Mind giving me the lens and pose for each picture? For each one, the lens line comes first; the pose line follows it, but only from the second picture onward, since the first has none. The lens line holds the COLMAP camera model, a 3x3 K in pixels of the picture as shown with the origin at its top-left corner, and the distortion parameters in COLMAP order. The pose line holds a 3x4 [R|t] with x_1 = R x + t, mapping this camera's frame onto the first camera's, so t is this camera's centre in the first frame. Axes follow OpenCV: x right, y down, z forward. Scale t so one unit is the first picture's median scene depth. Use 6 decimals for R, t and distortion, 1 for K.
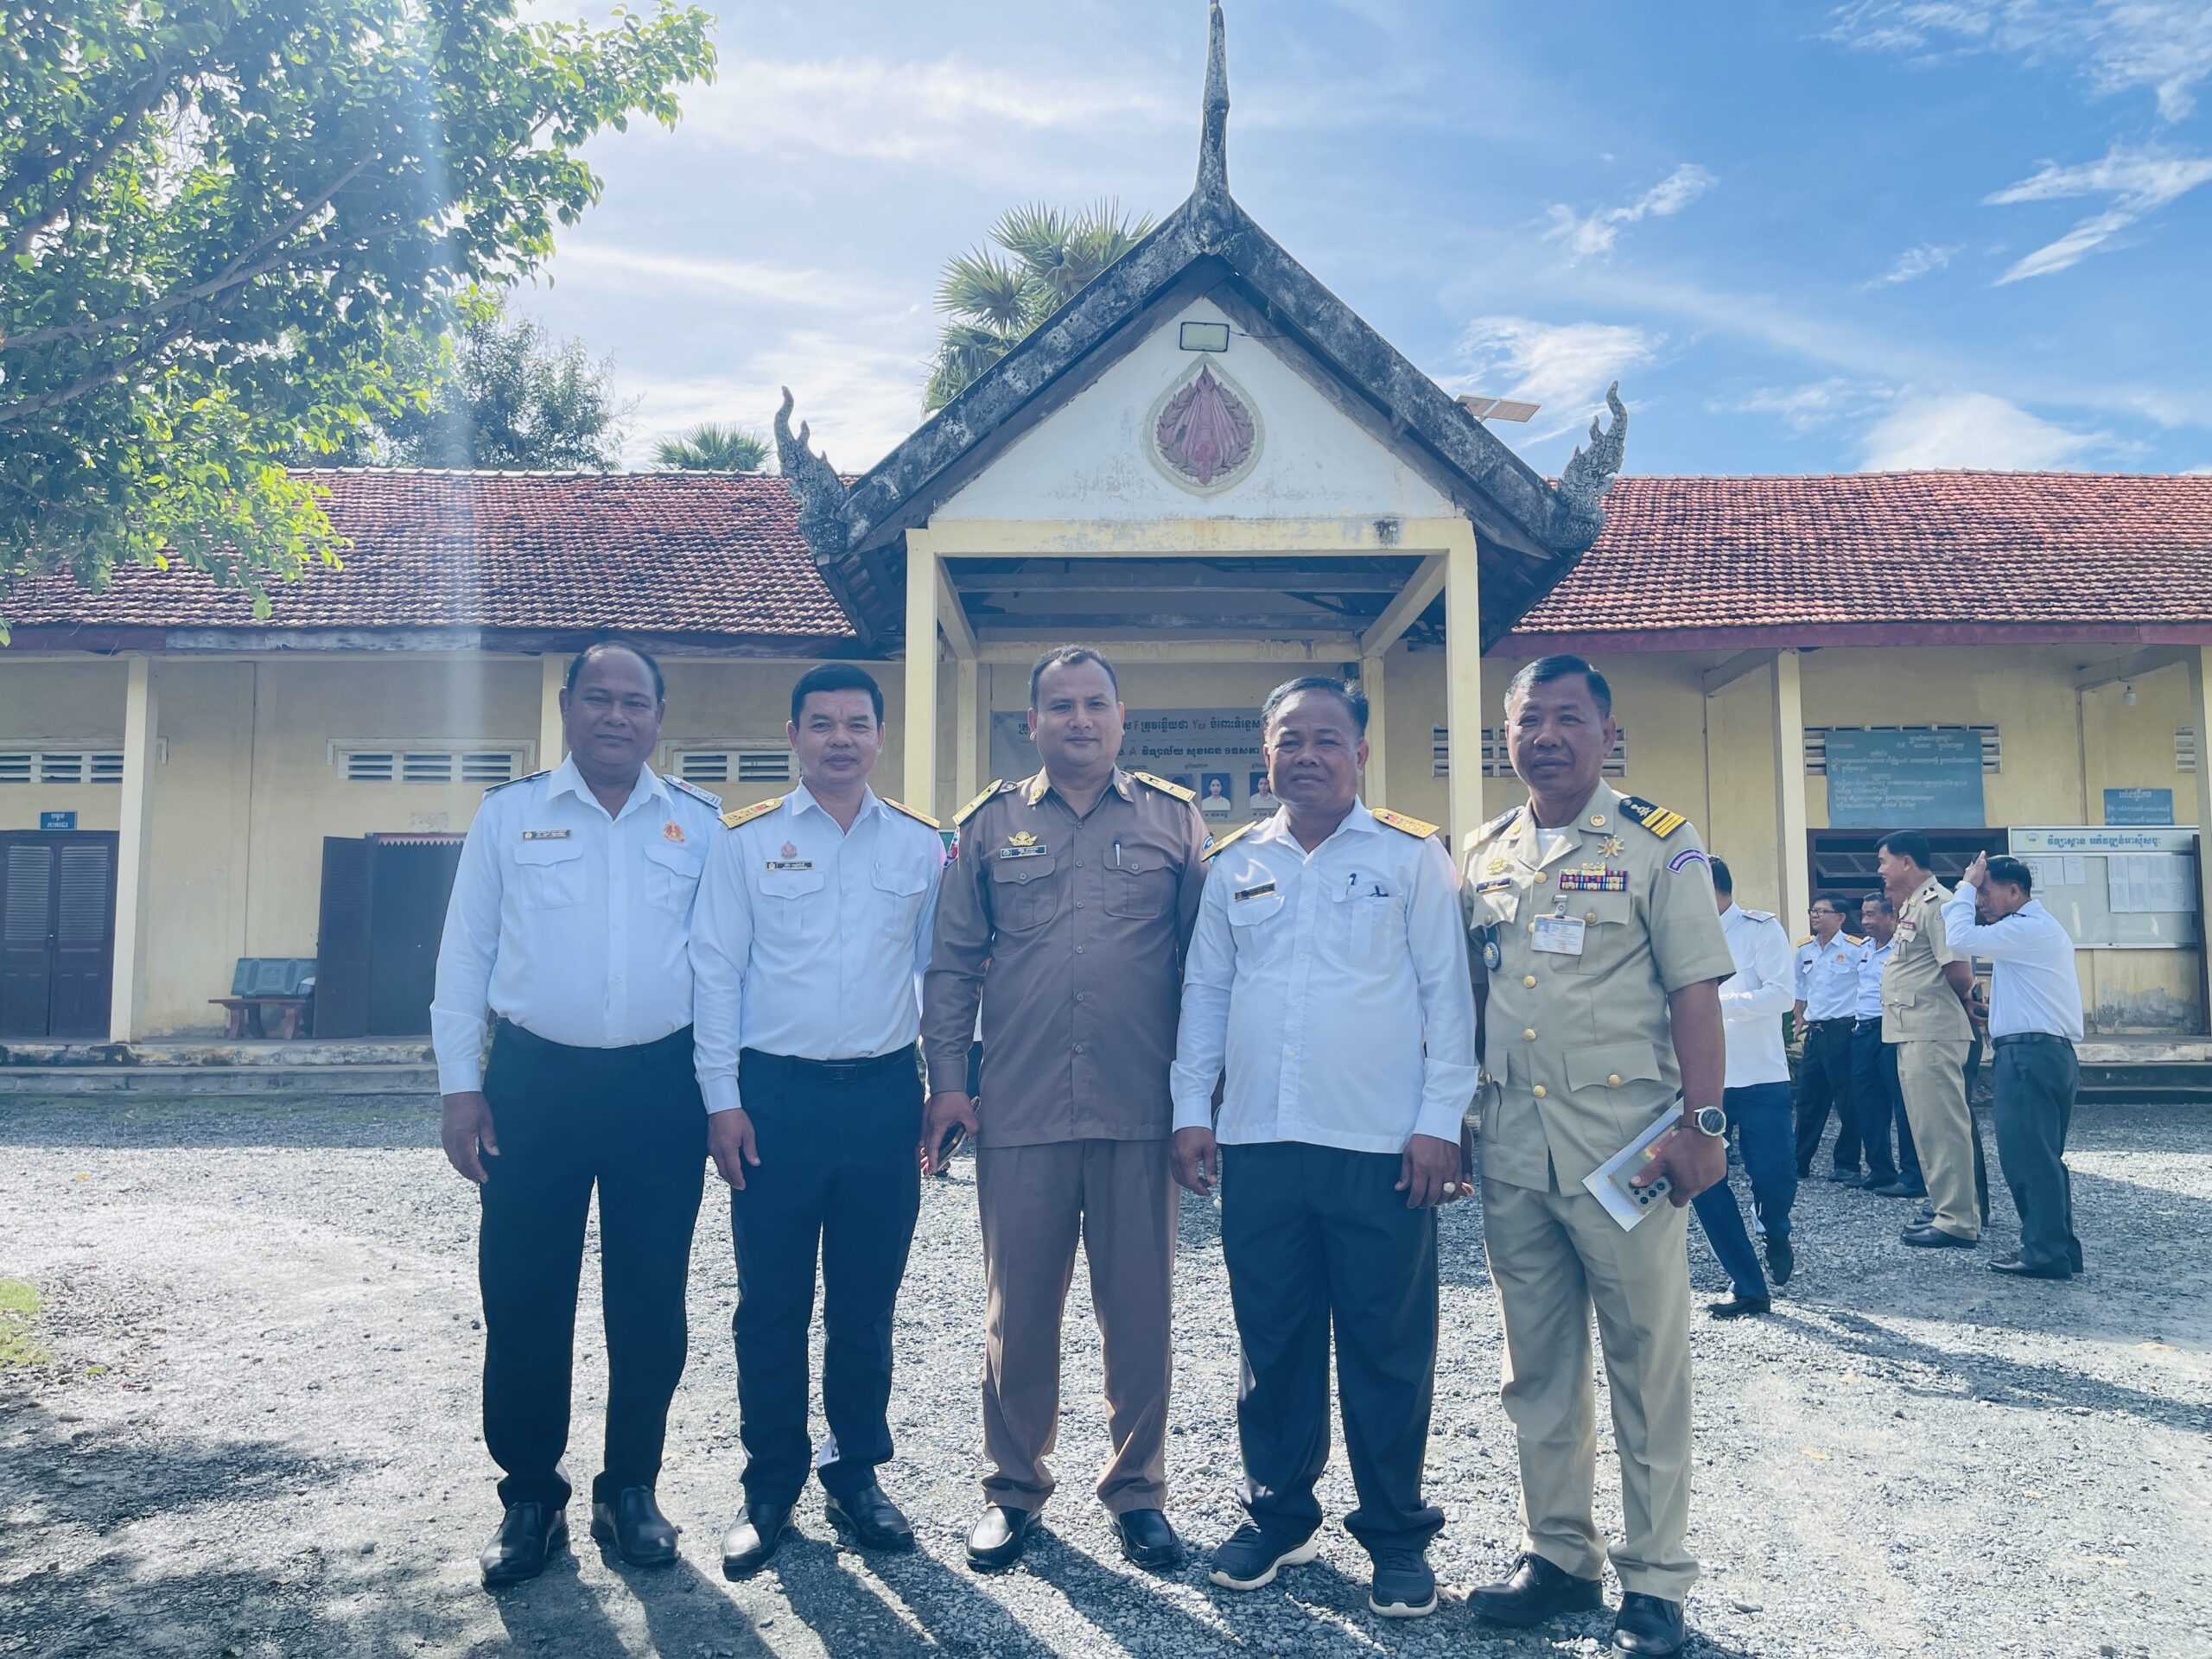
lens RADIAL K [[1667.0, 0, 1106.3], [0, 1667.0, 824.9], [0, 0, 1]] dist [0.071549, -0.090709]
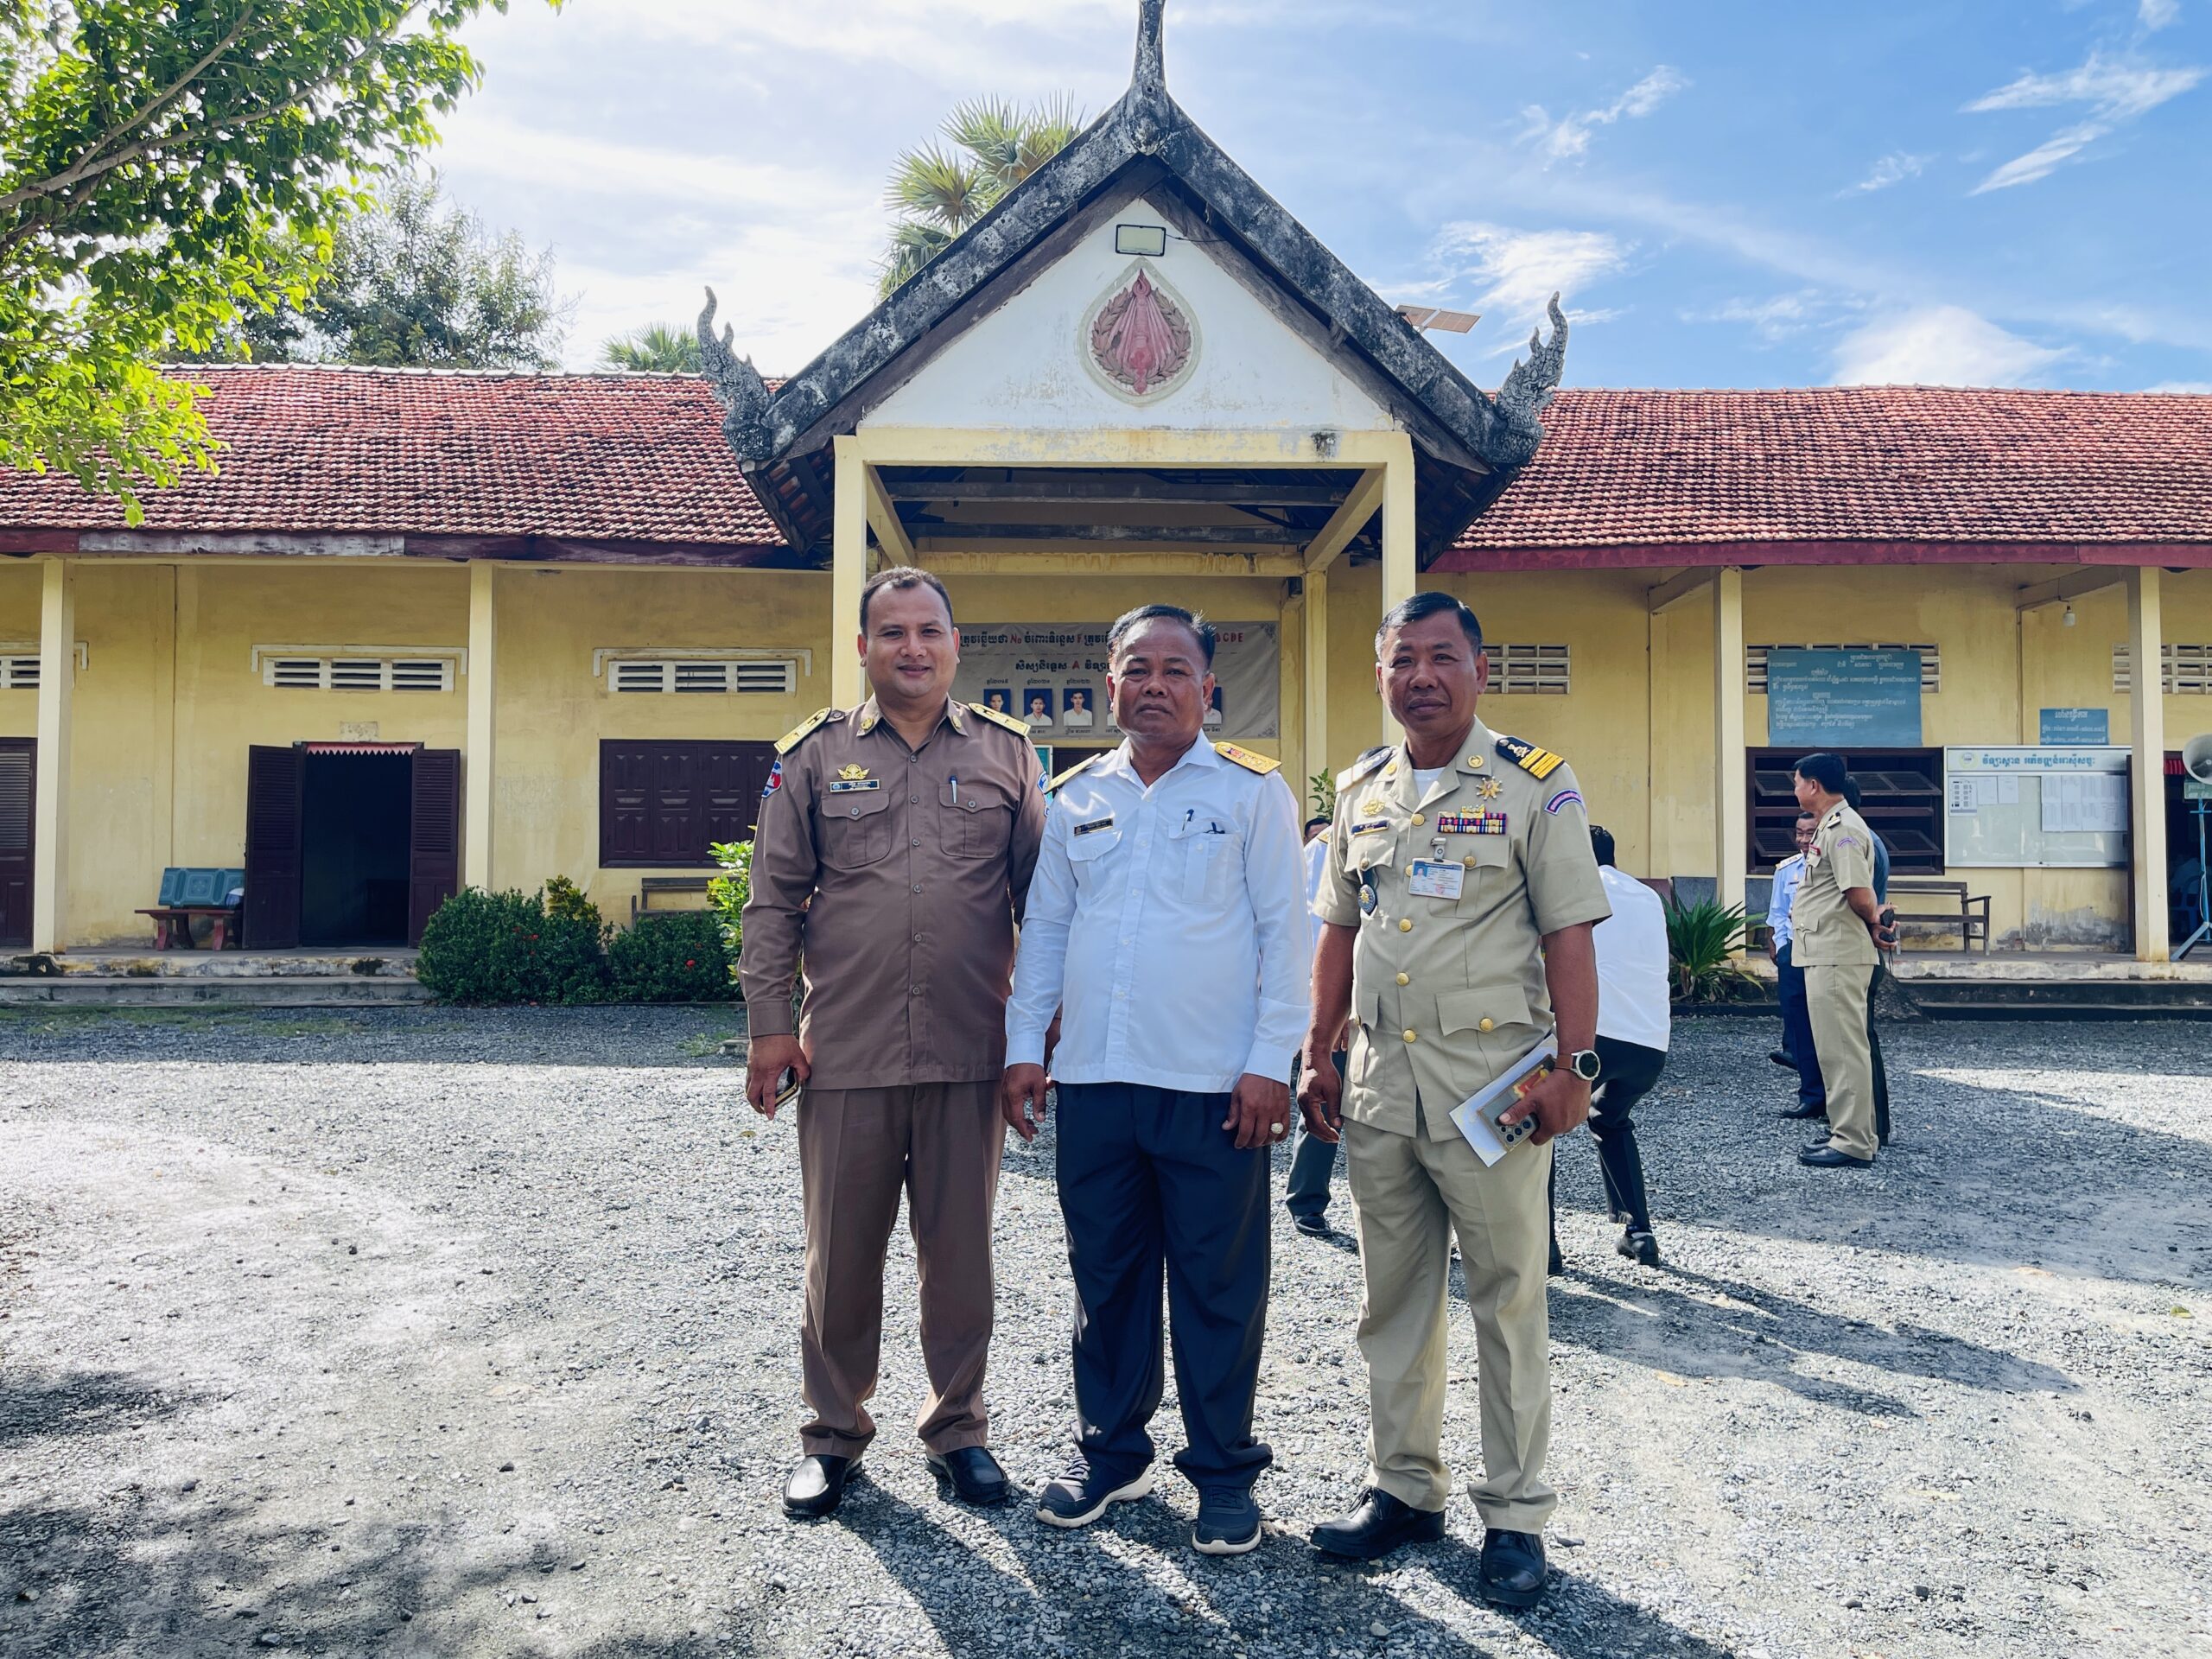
lens RADIAL K [[1669.4, 0, 1106.8], [0, 1669.4, 822.4], [0, 0, 1]] dist [0.068484, -0.087098]
pose [[0.999739, 0.005318, 0.022240, 0.018805], [-0.006465, 0.998635, 0.051828, -0.003317], [-0.021934, -0.051959, 0.998408, 0.006220]]
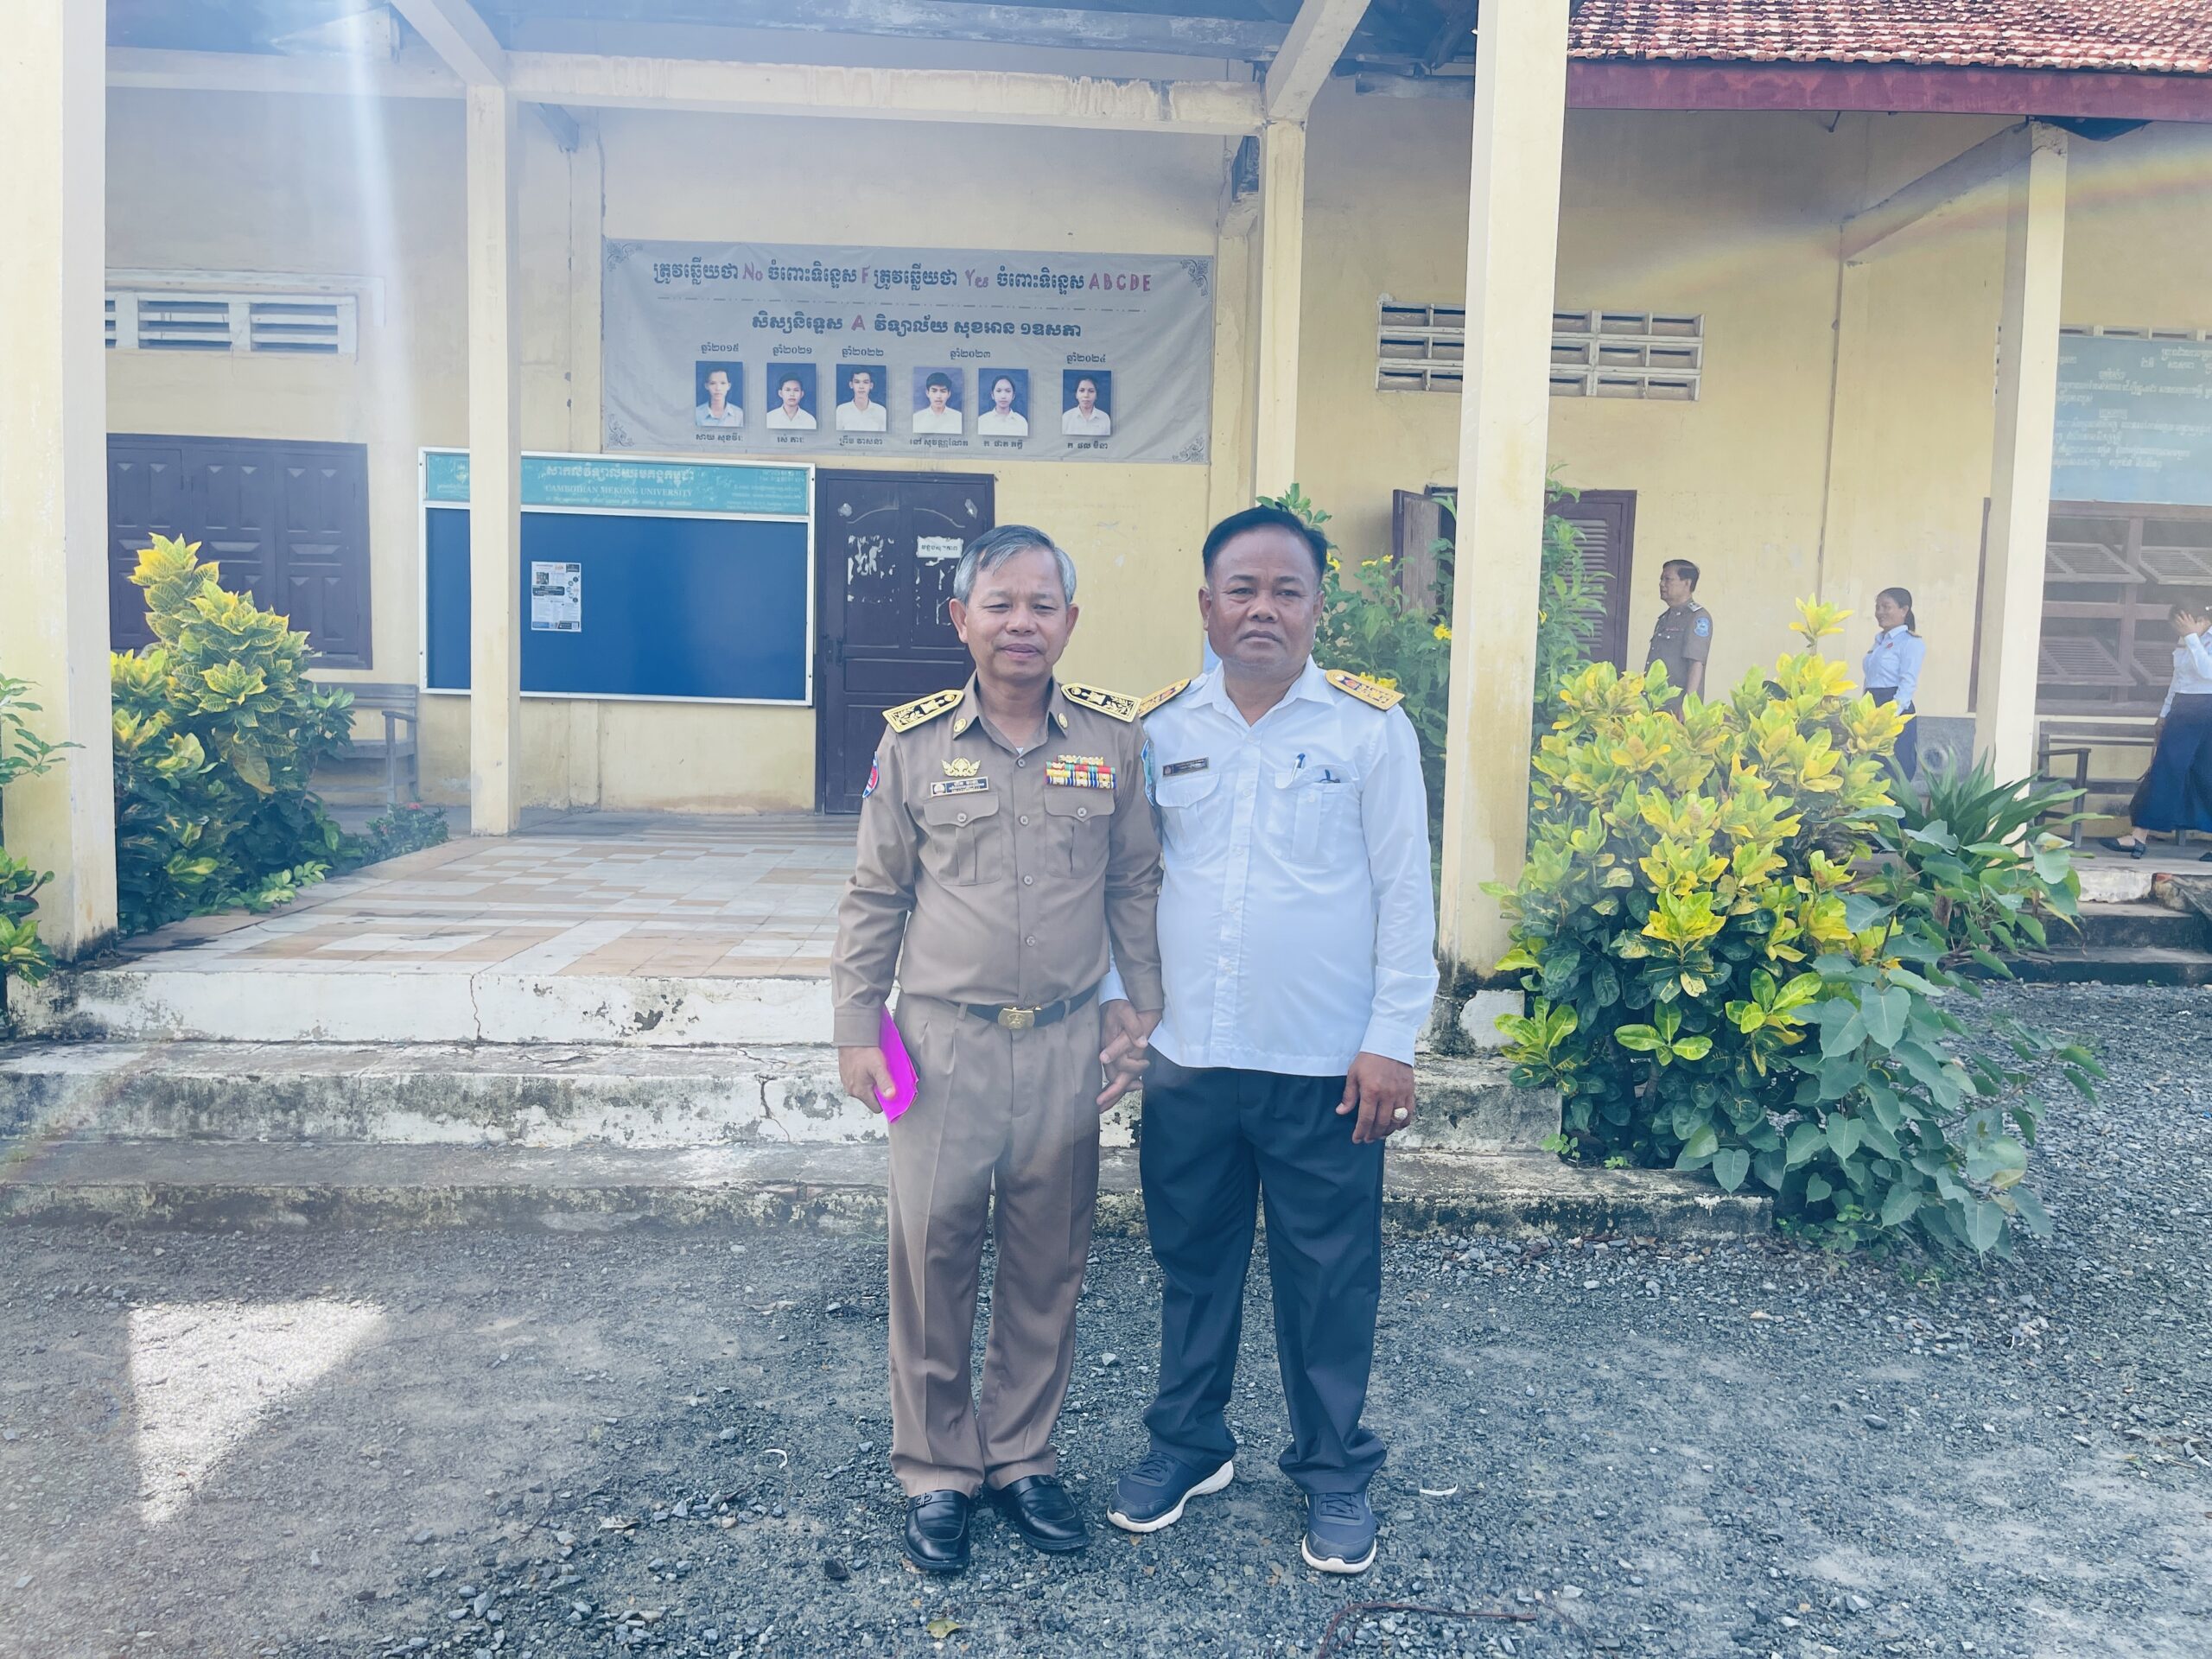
lens RADIAL K [[1669.4, 0, 1106.8], [0, 1669.4, 822.4], [0, 0, 1]] dist [0.068484, -0.087098]
pose [[0.997678, 0.020532, 0.064941, 0.097755], [-0.031273, 0.985121, 0.168992, 0.035195], [-0.060505, -0.170631, 0.983476, 0.593460]]
